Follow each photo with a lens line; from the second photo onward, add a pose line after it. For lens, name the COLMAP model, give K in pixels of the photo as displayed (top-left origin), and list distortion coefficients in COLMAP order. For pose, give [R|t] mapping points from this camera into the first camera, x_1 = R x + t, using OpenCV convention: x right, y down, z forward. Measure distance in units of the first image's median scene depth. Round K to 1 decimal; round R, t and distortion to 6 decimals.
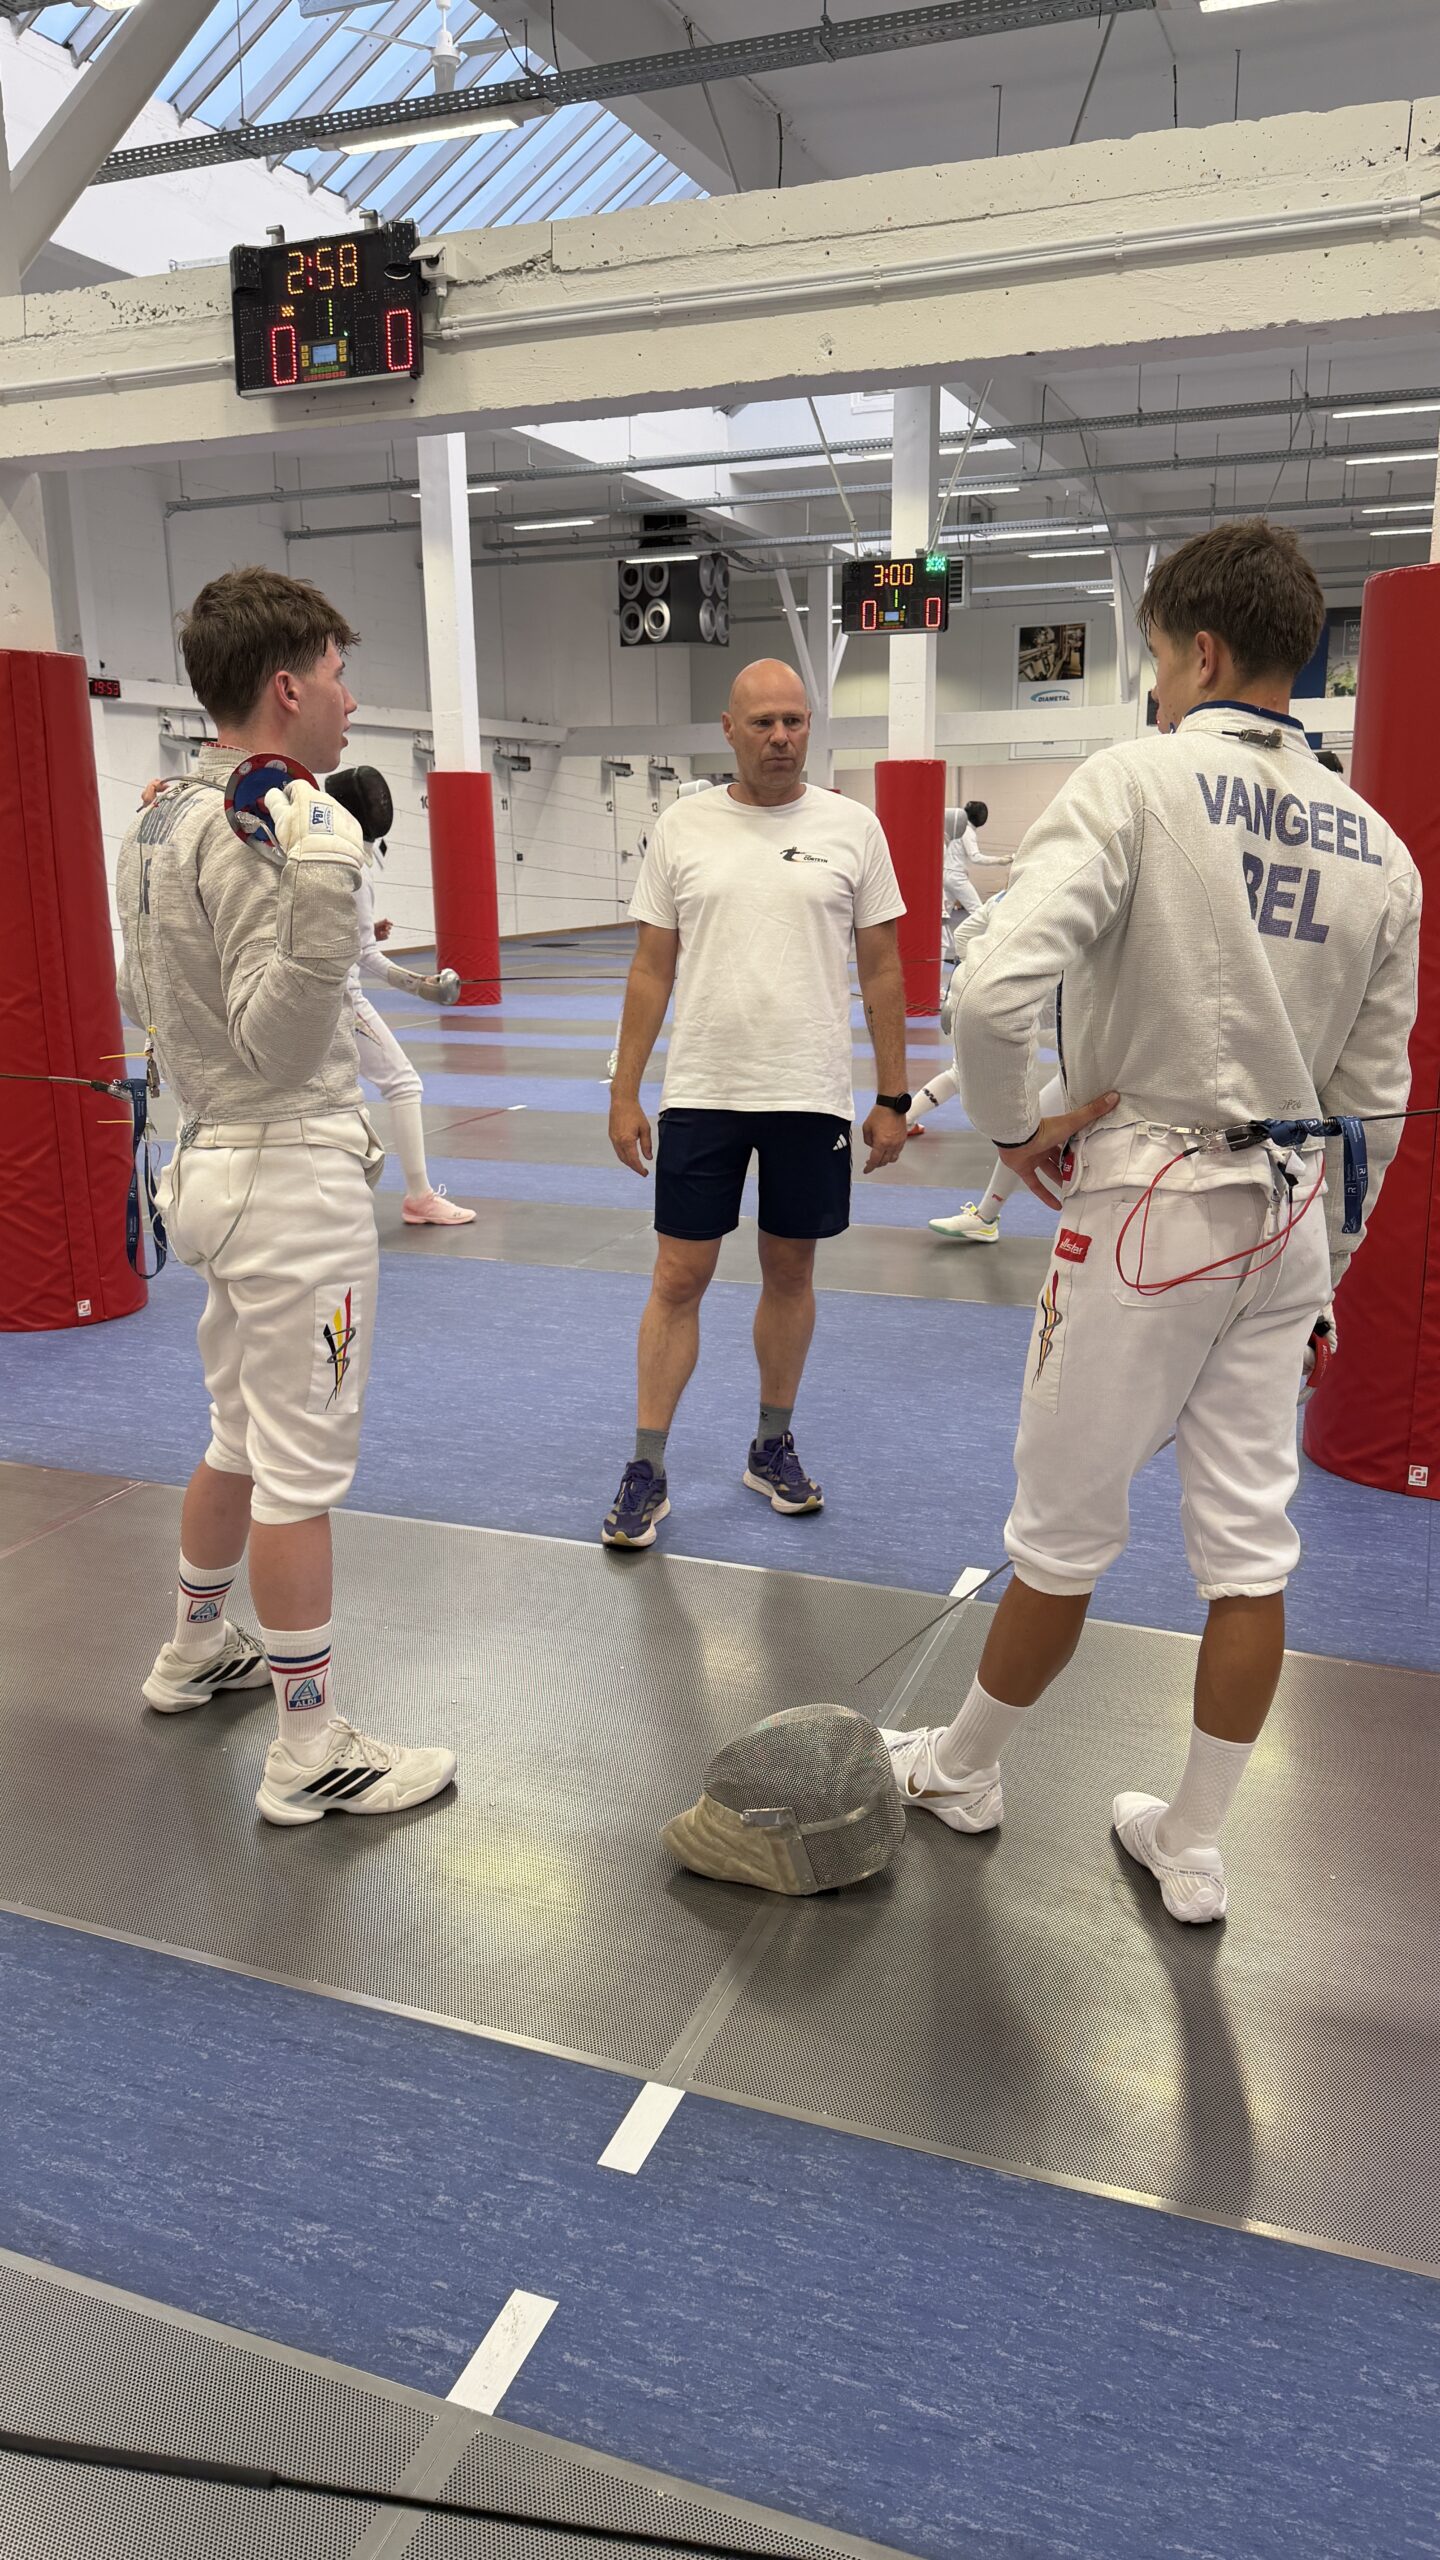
lens RADIAL K [[1775.5, 0, 724.5], [0, 1775.5, 1285.6], [0, 0, 1]] dist [0.130679, -0.202055]
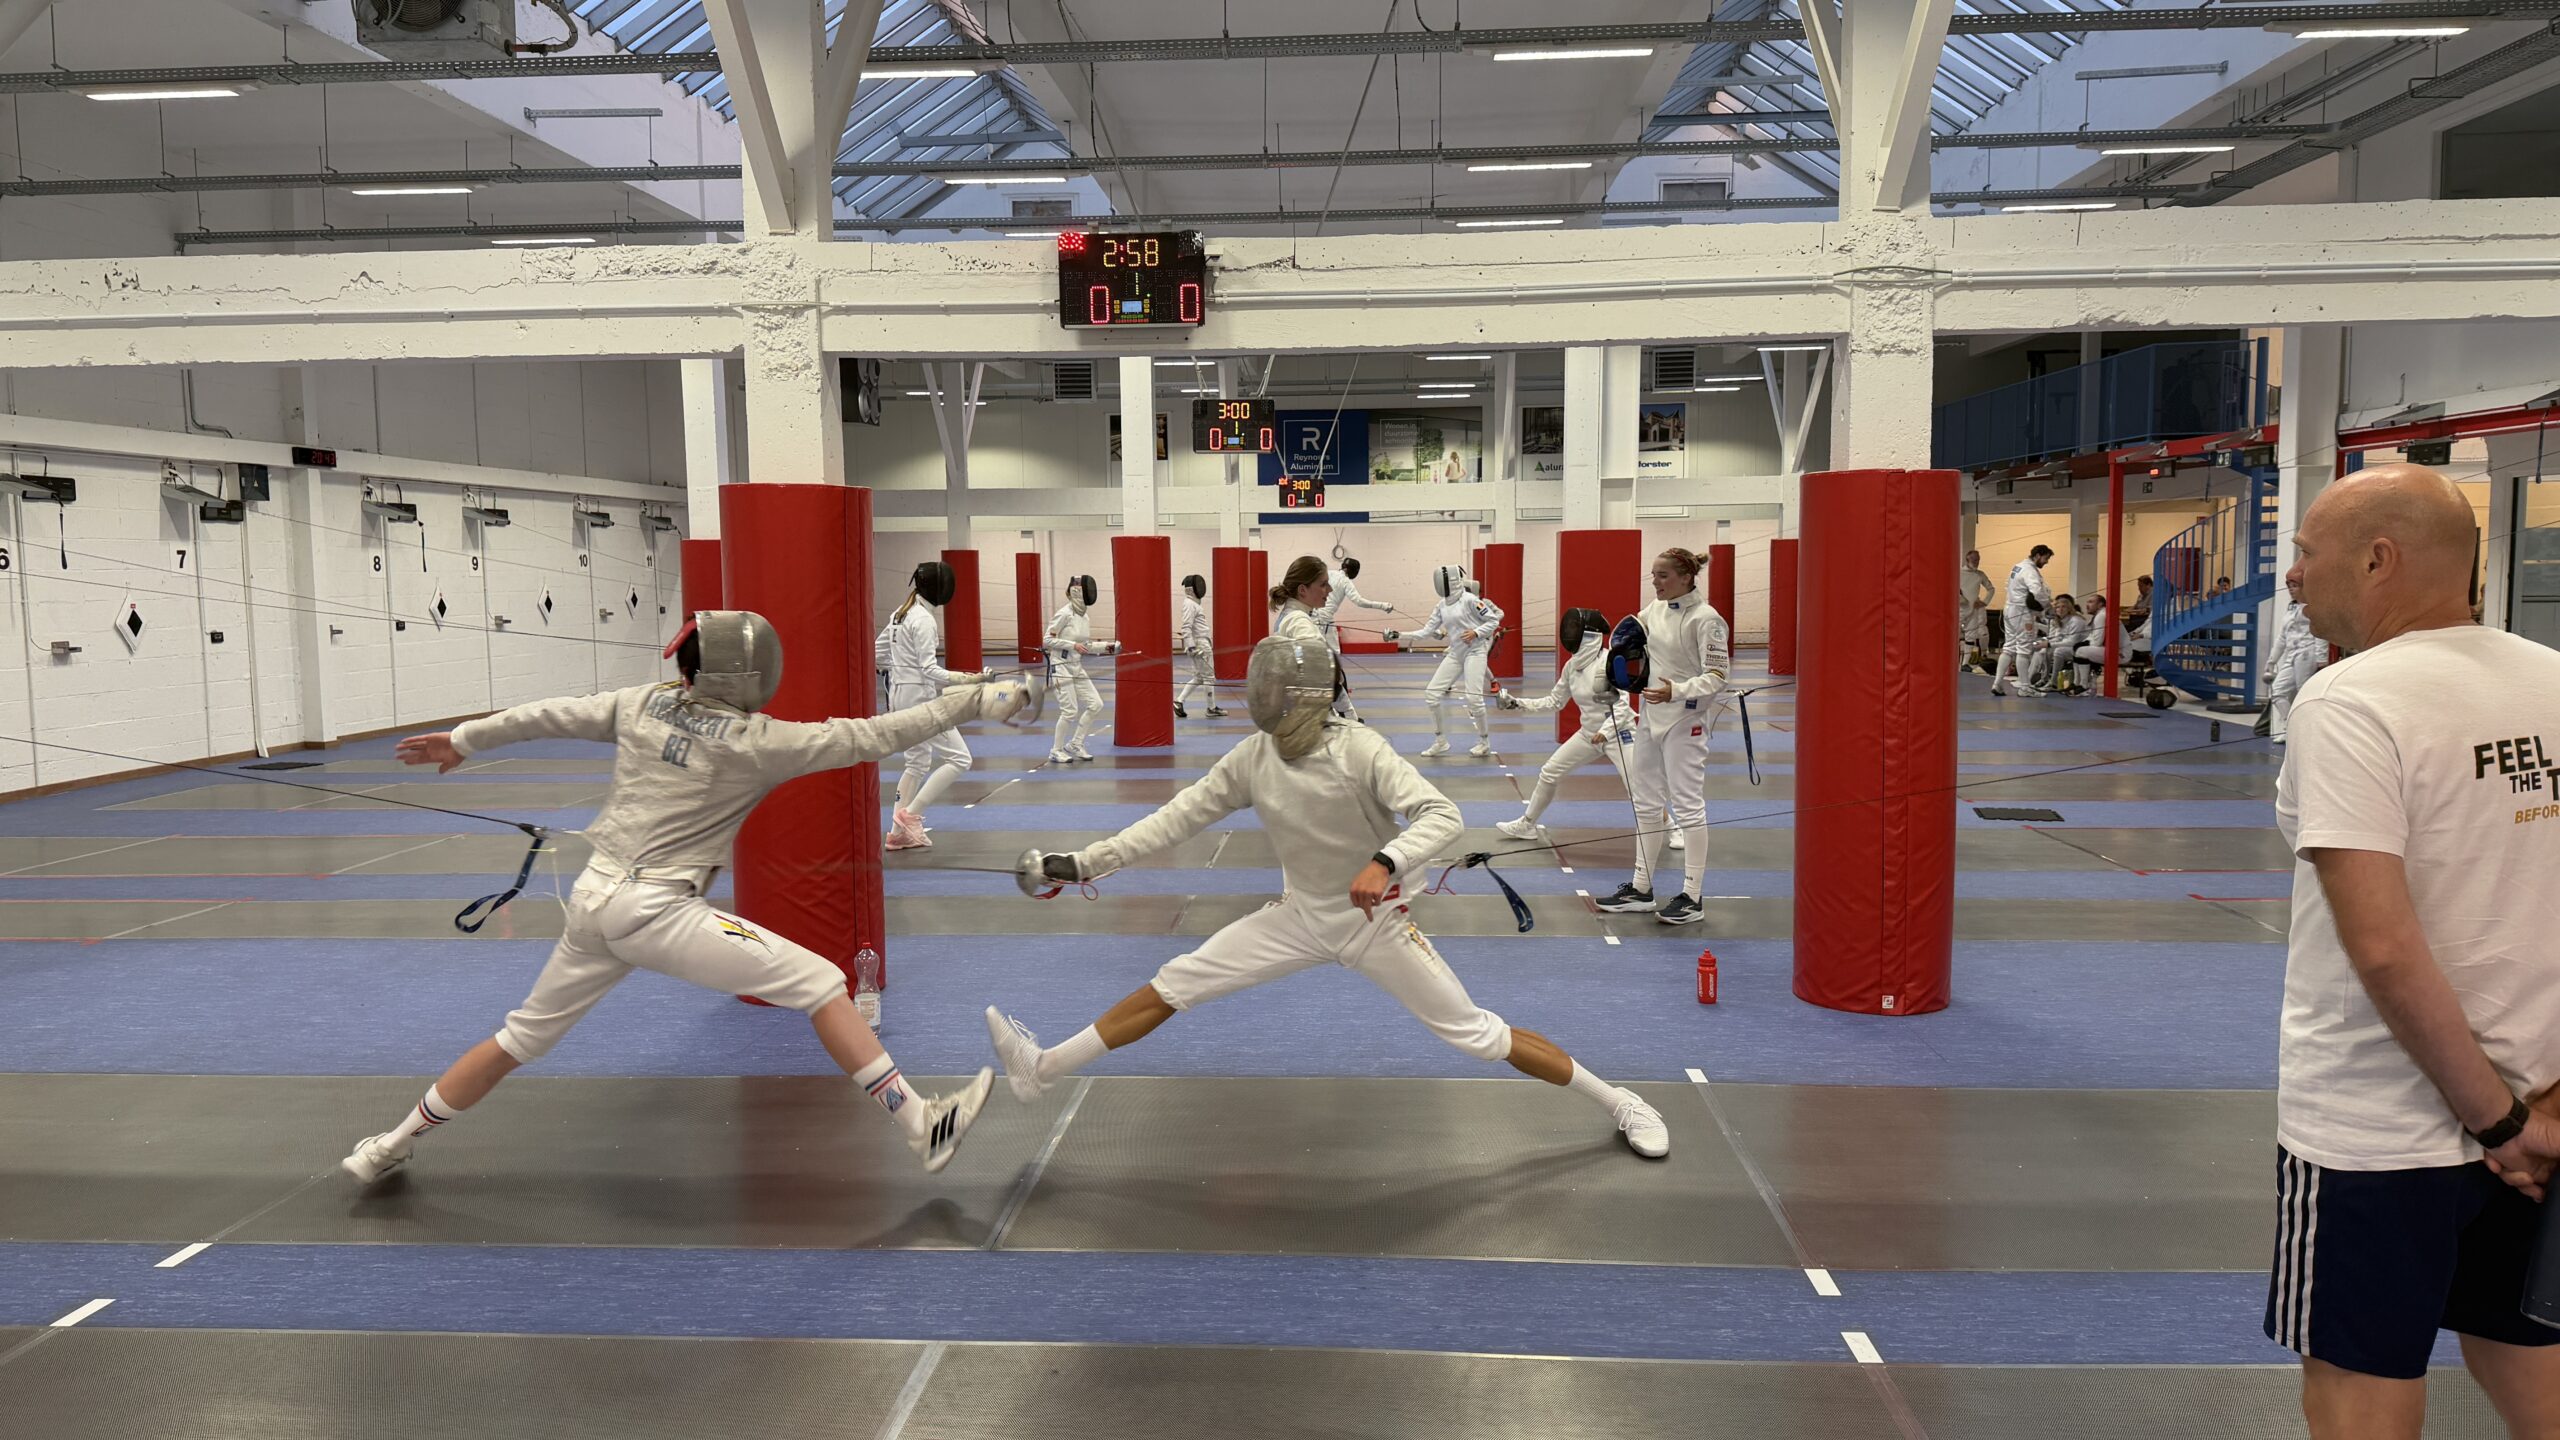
lens RADIAL K [[1775.5, 0, 1280.0], [0, 1775.5, 720.0], [0, 0, 1]] dist [0.130679, -0.202055]
pose [[0.951008, -0.024710, 0.308176, -0.194617], [0.076431, 0.984651, -0.156910, 0.021173], [-0.299569, 0.172777, 0.938300, -0.123323]]
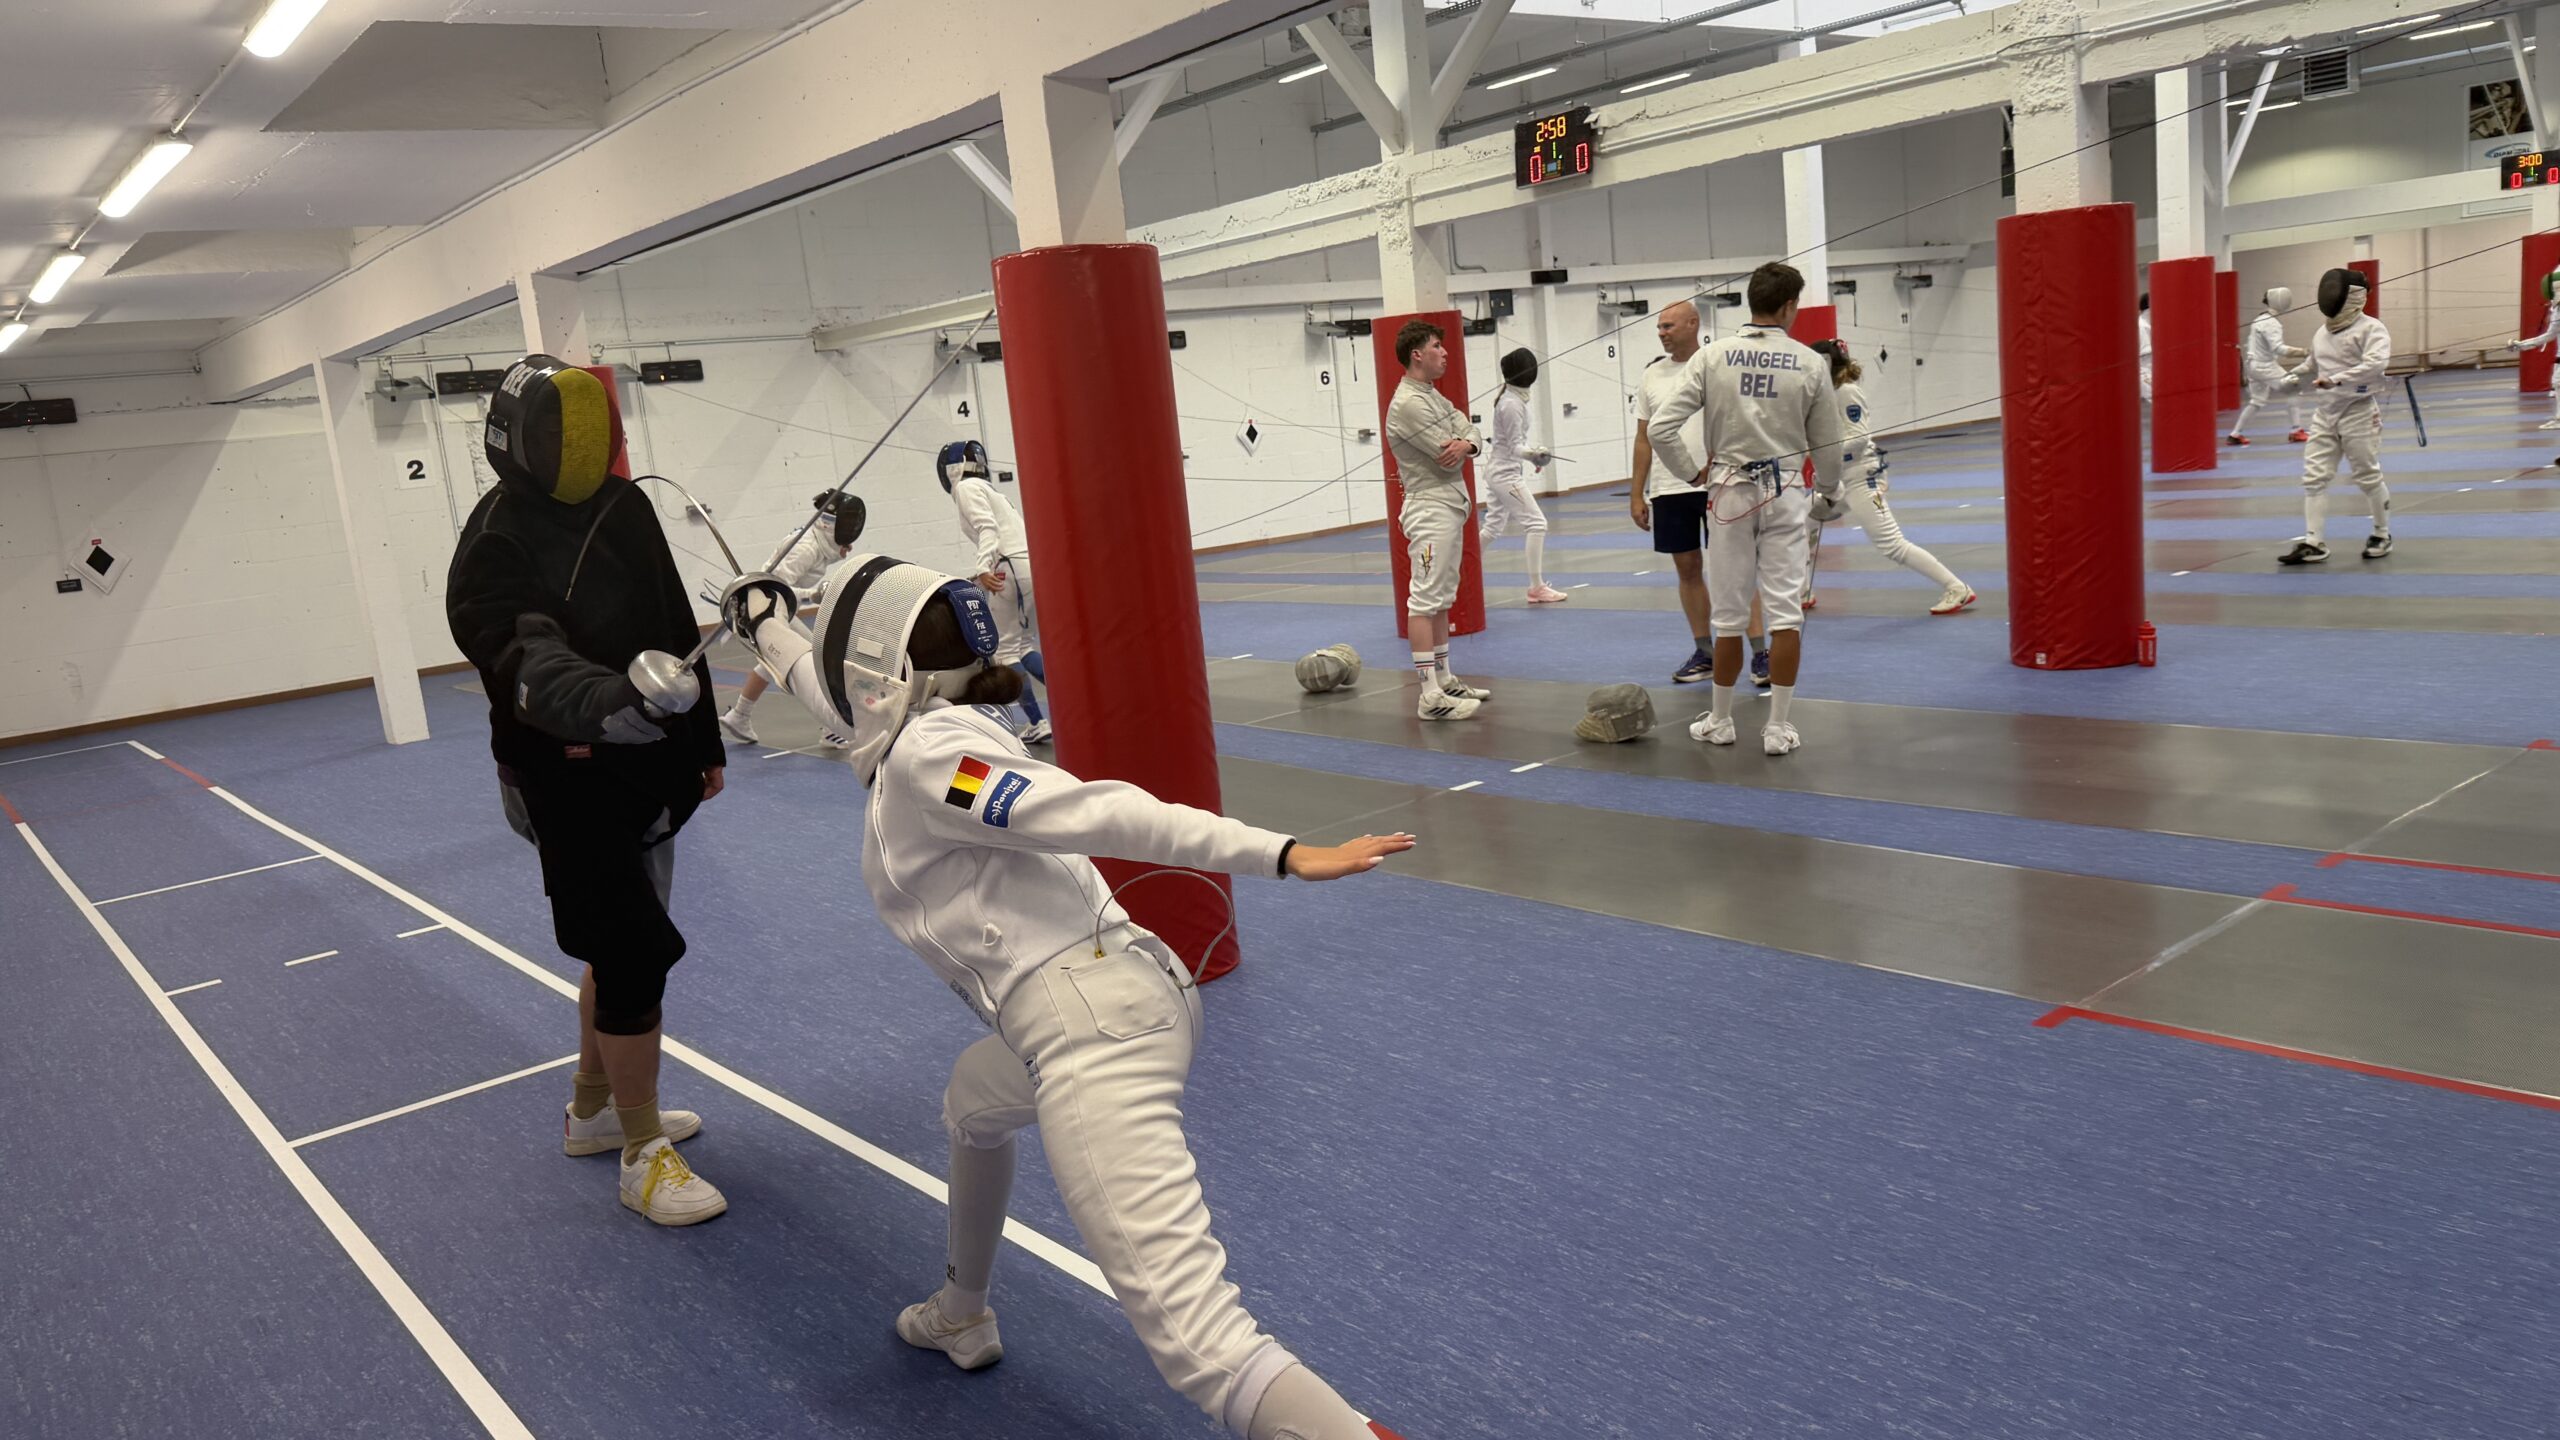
lens RADIAL K [[1811.3, 0, 1273.8], [0, 1811.3, 745.7], [0, 0, 1]] dist [0.053401, -0.100952]
pose [[0.867974, 0.008410, -0.496538, 0.201588], [-0.026654, 0.999204, -0.029668, 0.088043], [0.495894, 0.038985, 0.867508, -0.358827]]
